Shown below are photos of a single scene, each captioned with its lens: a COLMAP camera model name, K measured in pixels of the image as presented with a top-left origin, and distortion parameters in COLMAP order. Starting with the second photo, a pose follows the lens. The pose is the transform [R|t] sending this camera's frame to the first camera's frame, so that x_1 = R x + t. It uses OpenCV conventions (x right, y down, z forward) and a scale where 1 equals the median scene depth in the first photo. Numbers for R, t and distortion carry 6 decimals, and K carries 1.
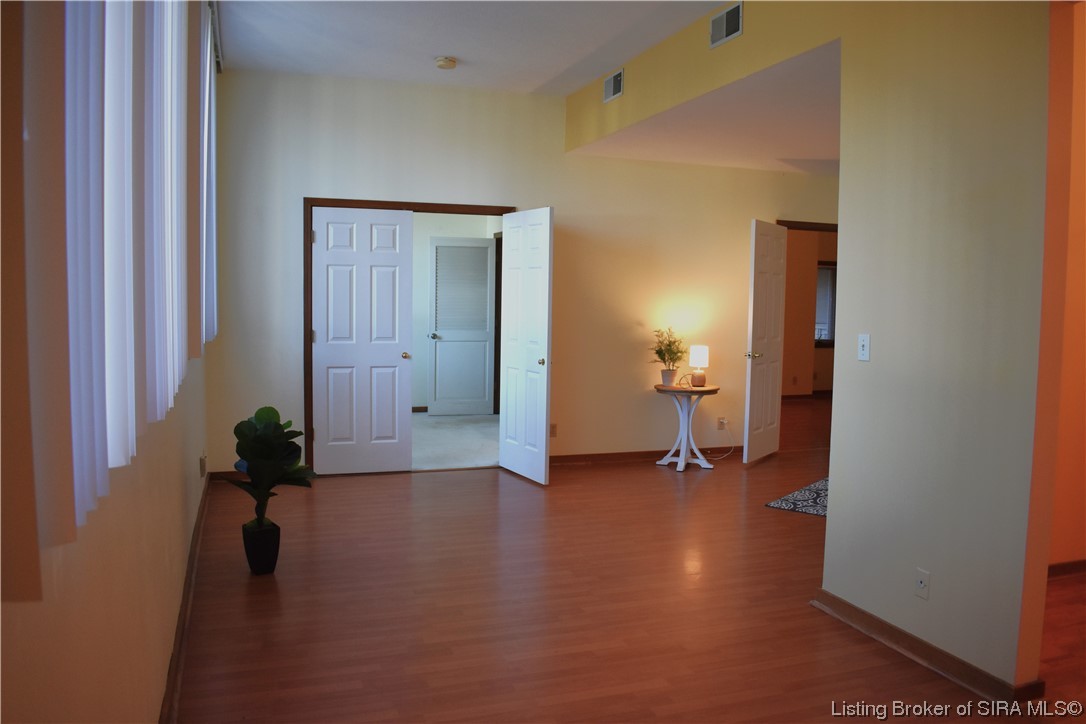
lens RADIAL K [[859.7, 0, 540.4], [0, 859.7, 360.3], [0, 0, 1]] dist [-0.086648, 0.010273]
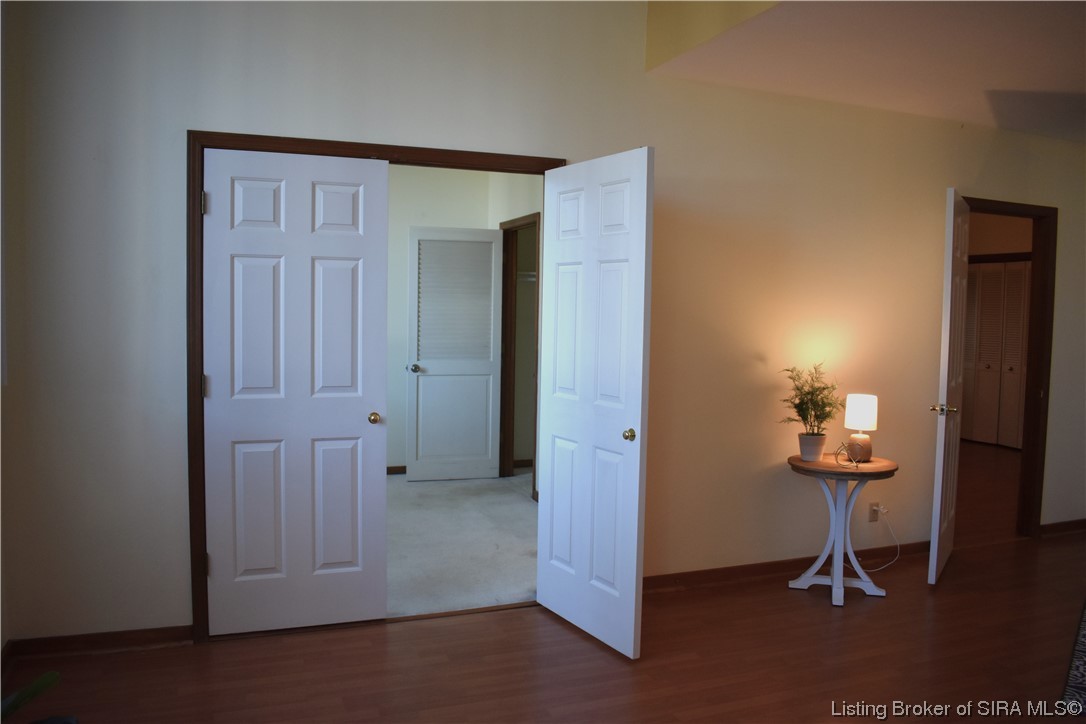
lens RADIAL K [[859.7, 0, 546.7], [0, 859.7, 362.1], [0, 0, 1]] dist [-0.086648, 0.010273]
pose [[0.999050, -0.000951, 0.043568, -0.068146], [0.001529, 0.999911, -0.013240, -0.034153], [-0.043551, 0.013294, 0.998963, 0.427027]]
